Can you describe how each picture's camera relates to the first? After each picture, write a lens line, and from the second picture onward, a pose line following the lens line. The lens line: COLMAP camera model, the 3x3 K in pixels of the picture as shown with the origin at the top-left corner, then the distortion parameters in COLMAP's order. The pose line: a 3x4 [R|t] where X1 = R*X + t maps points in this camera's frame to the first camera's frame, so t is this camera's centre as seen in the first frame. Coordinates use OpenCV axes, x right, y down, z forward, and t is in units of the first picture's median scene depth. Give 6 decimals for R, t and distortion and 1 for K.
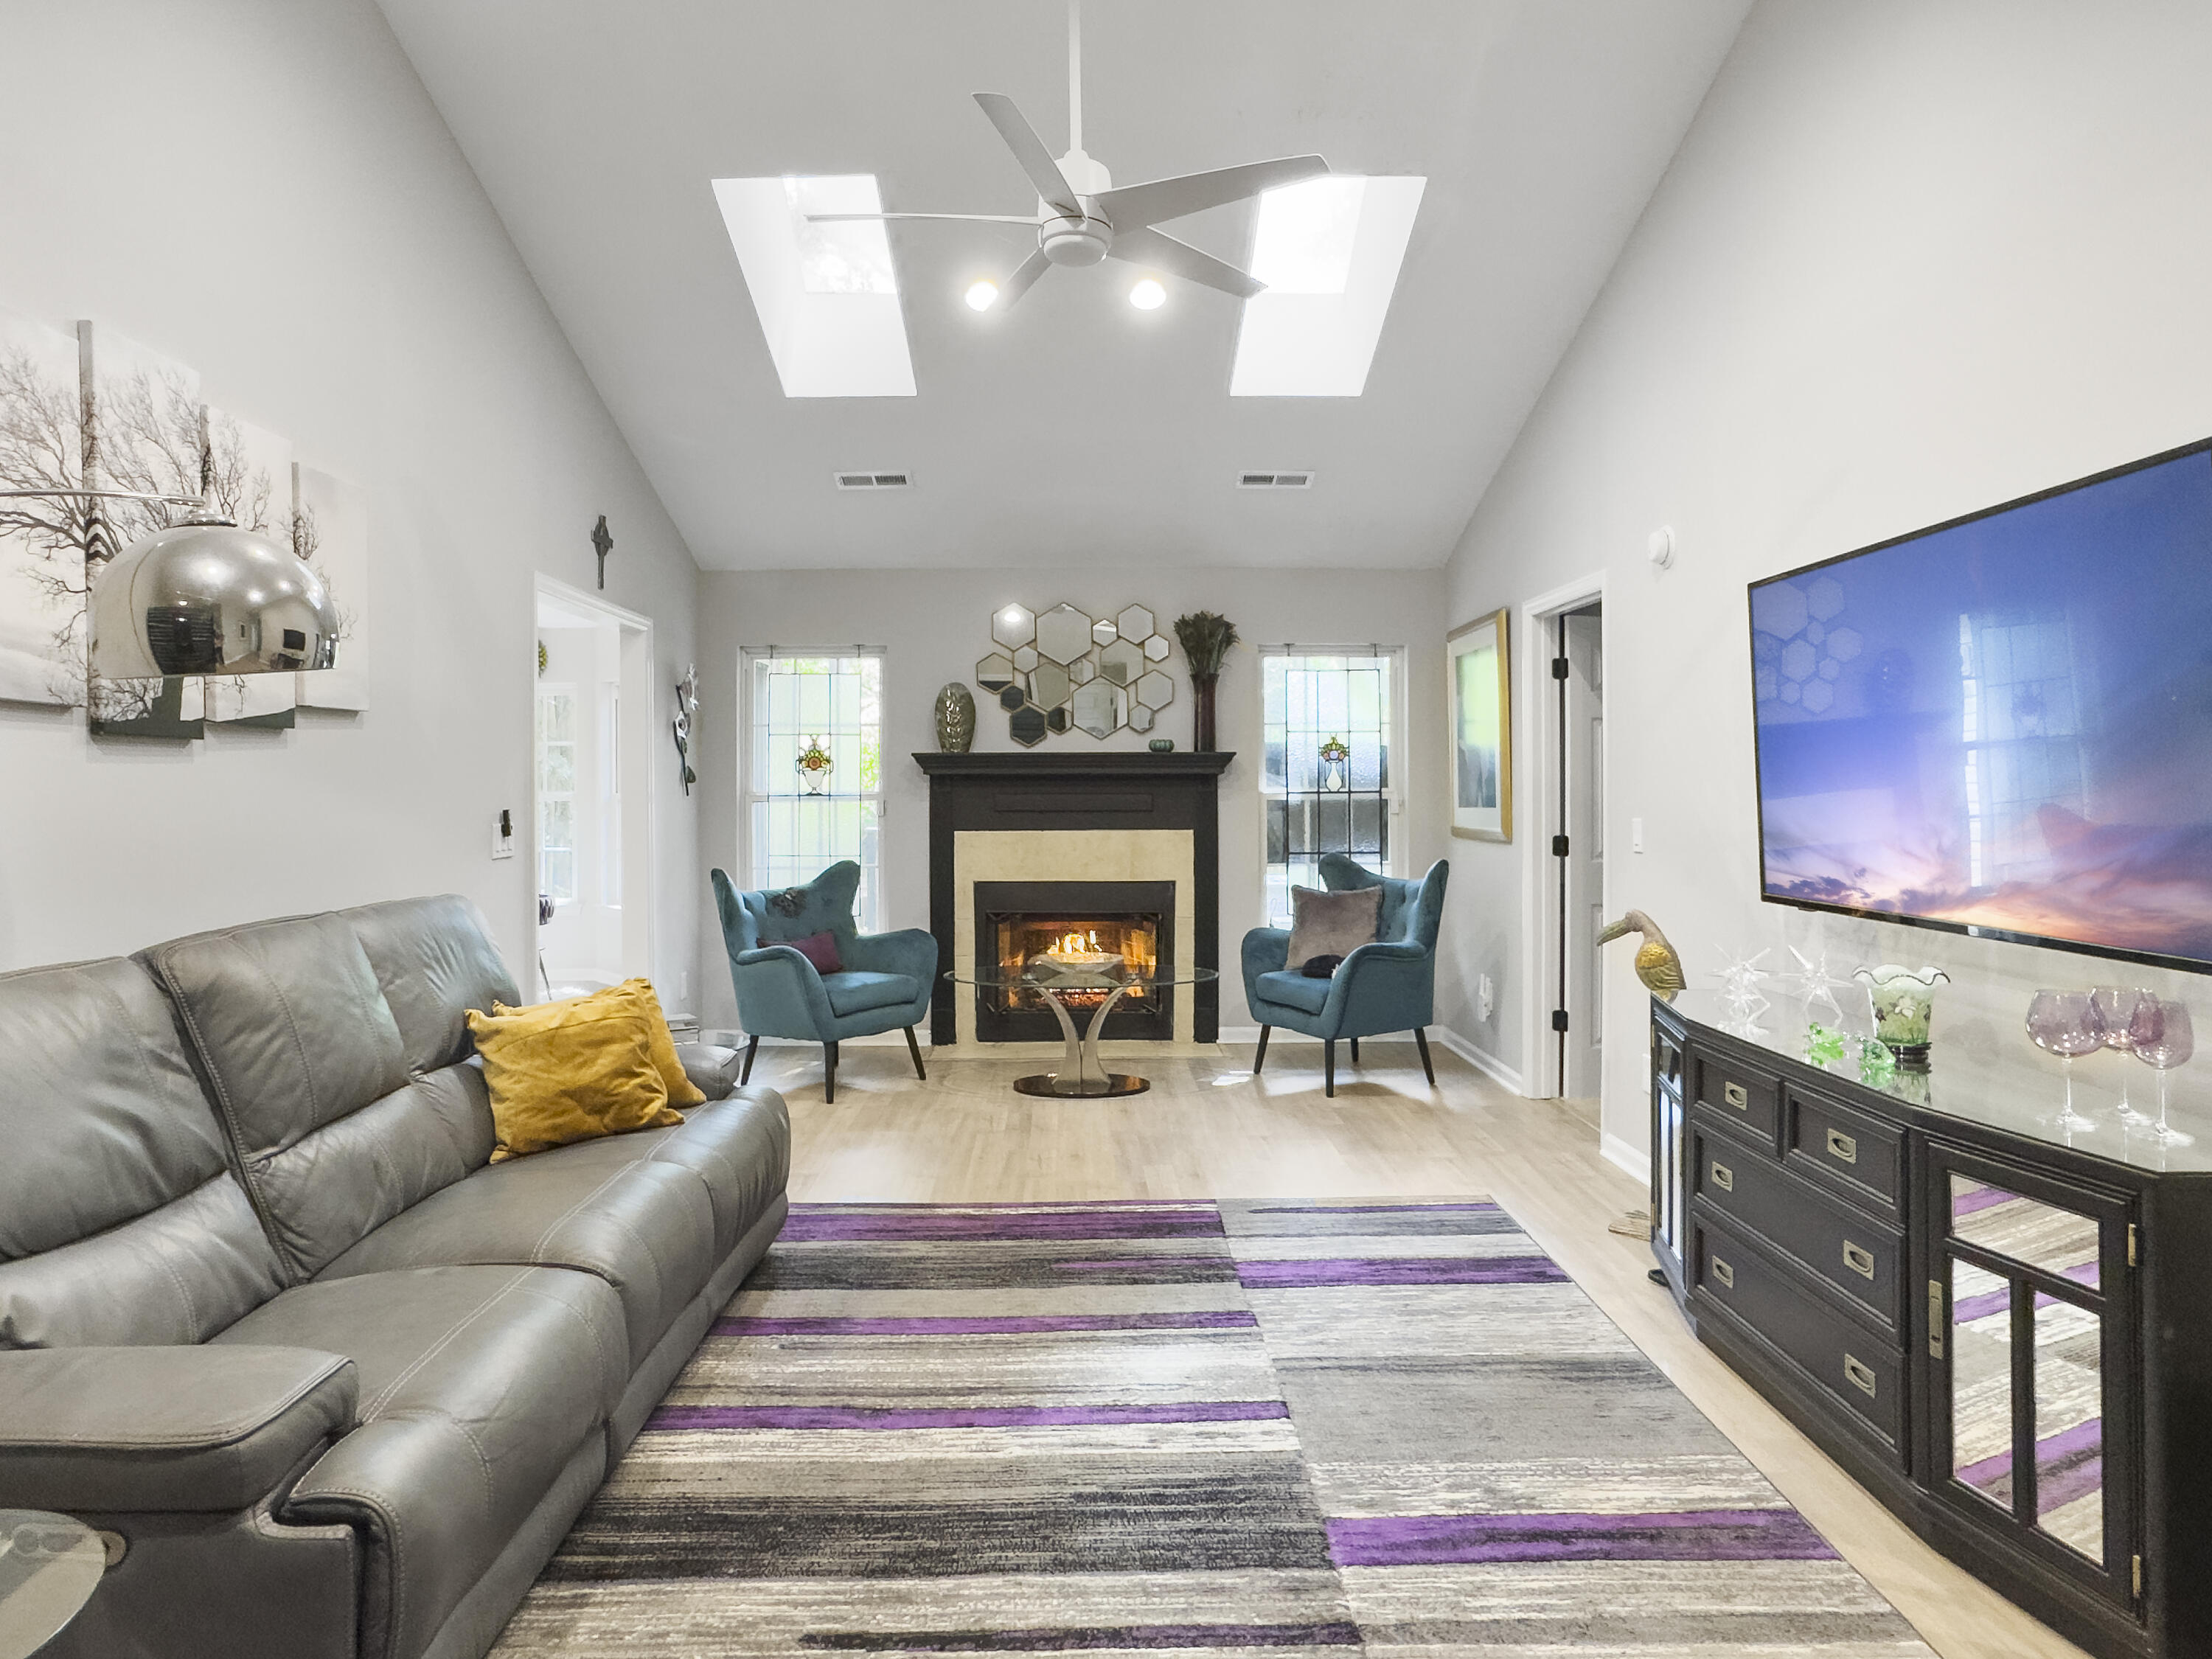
lens RADIAL K [[1303.8, 0, 1122.9], [0, 1303.8, 835.8], [0, 0, 1]] dist [-0.048793, 0.026806]
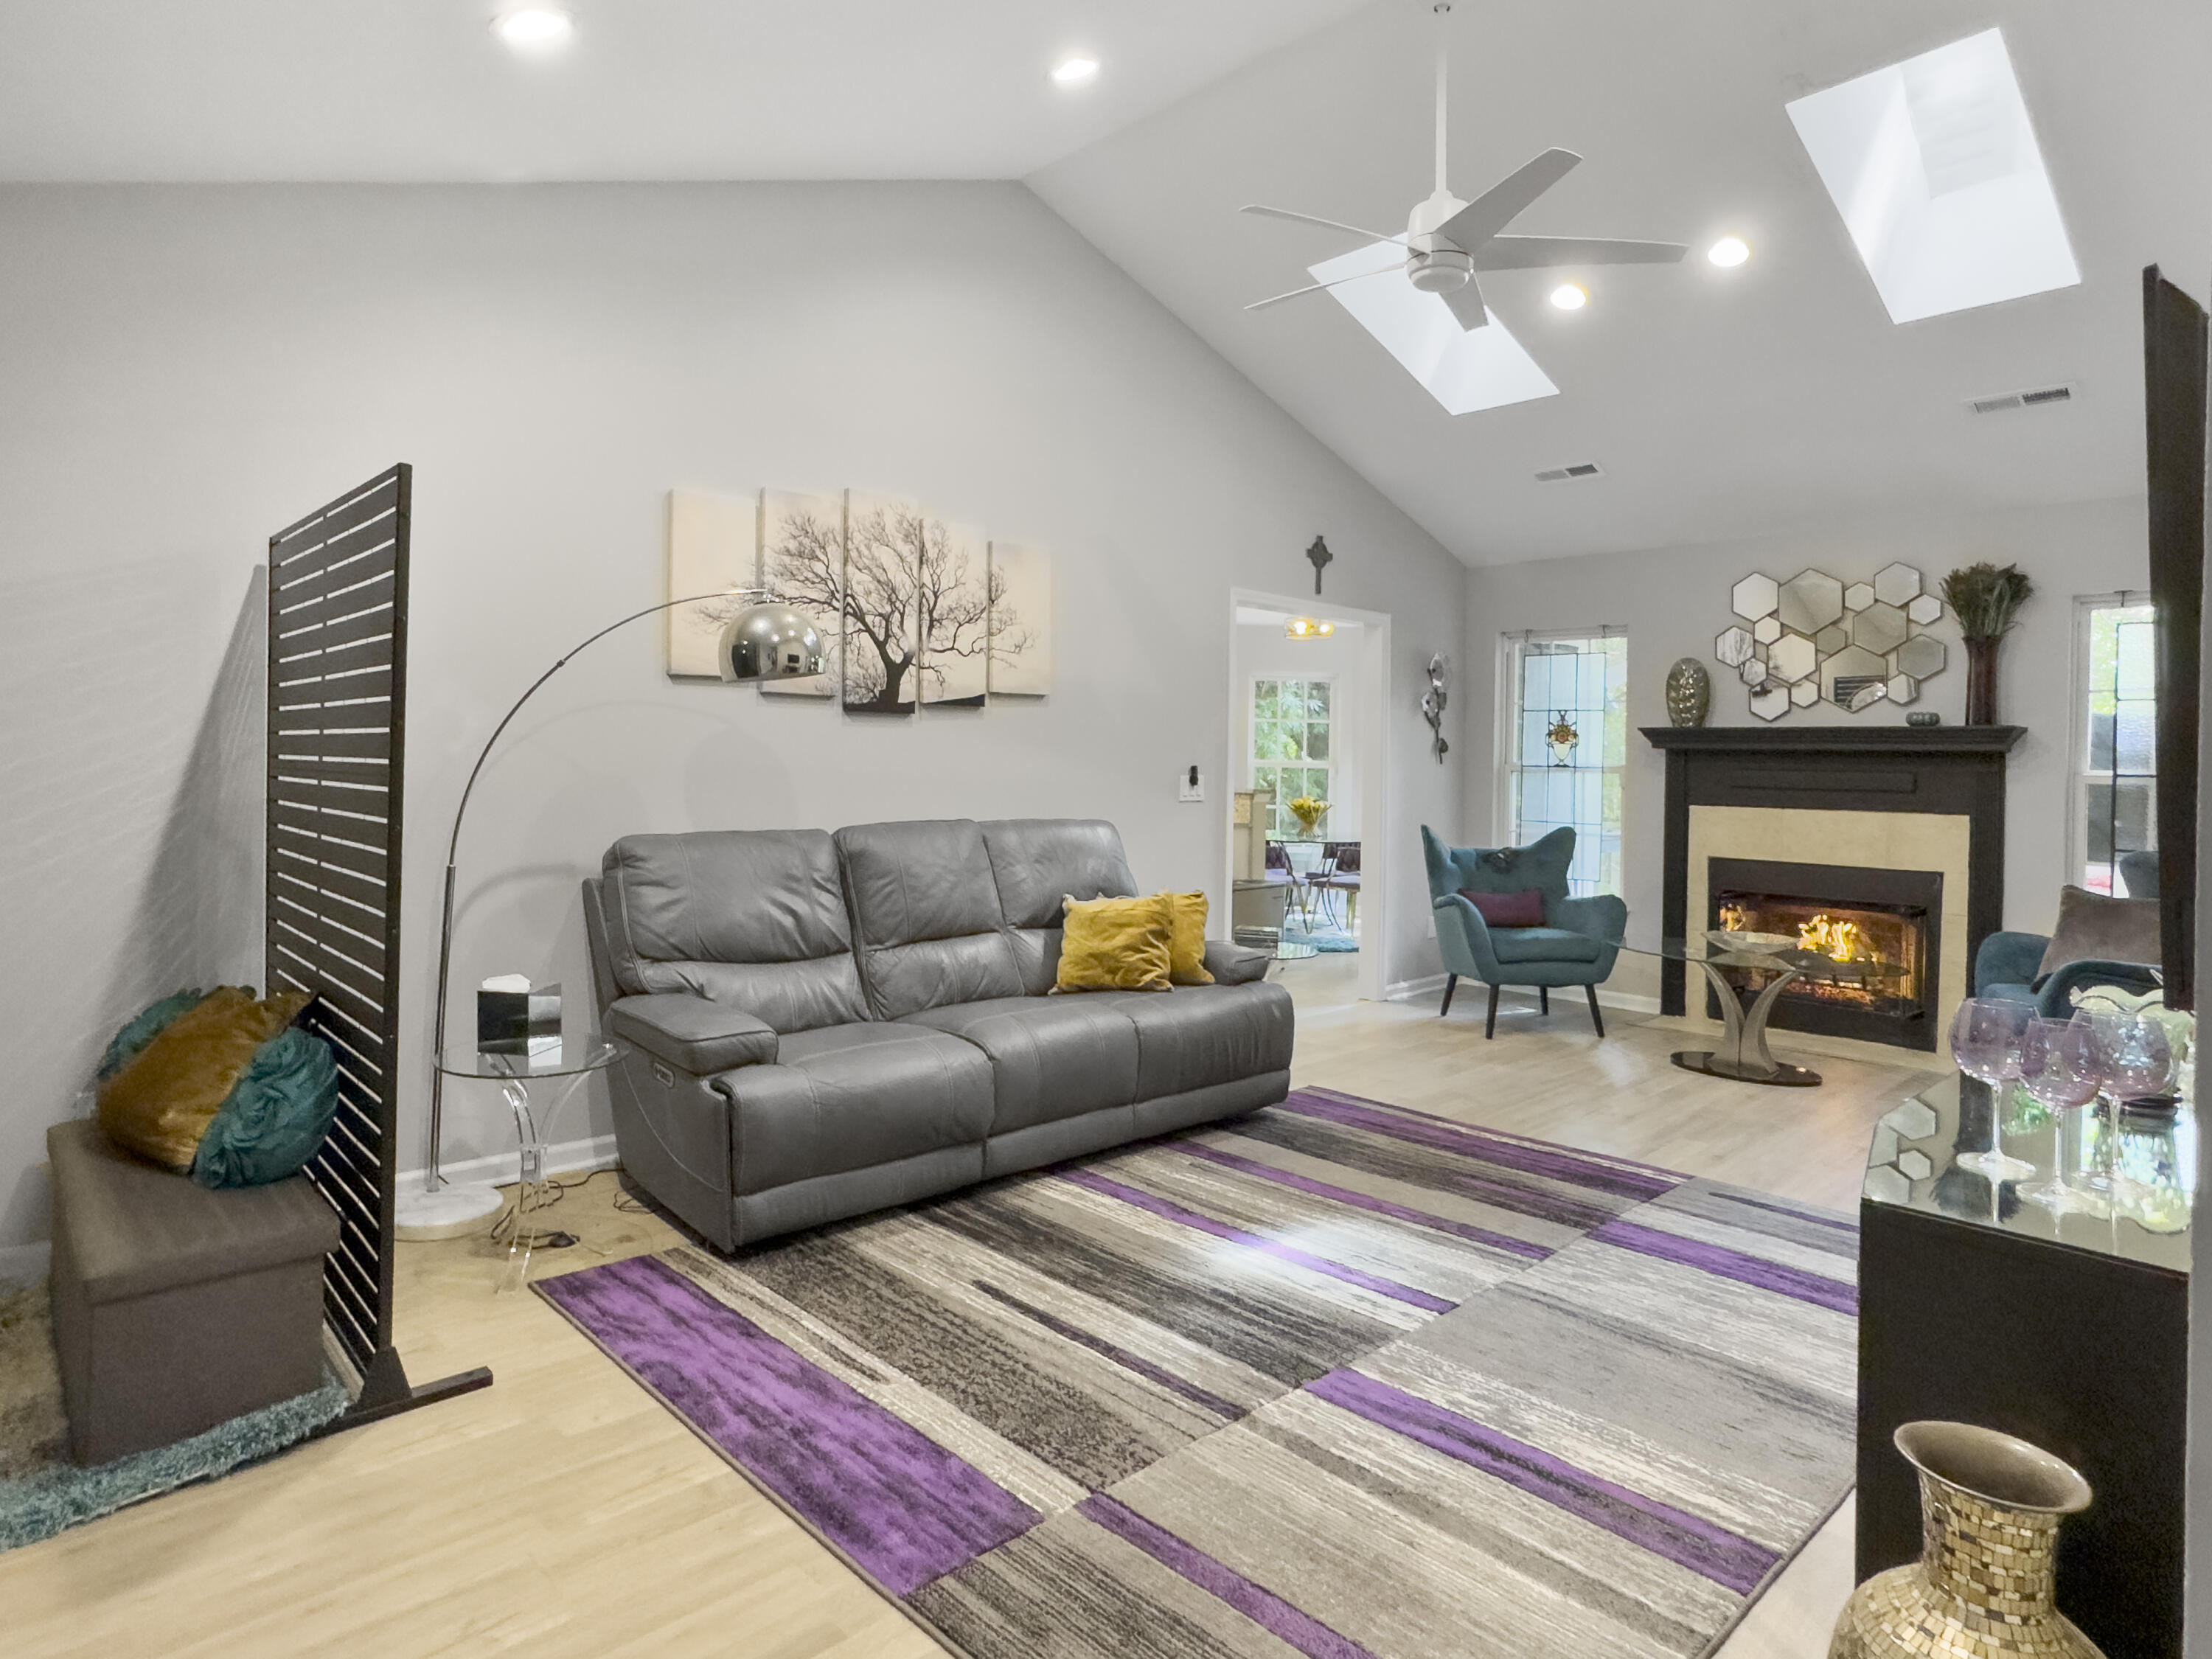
lens RADIAL K [[1257.2, 0, 1105.4], [0, 1257.2, 821.1], [0, 0, 1]] dist [-0.058650, 0.011270]
pose [[0.672581, 0.050643, -0.738288, 0.619444], [-0.046631, 0.998573, 0.026017, 0.010764], [0.738553, 0.016928, 0.673983, 0.051485]]
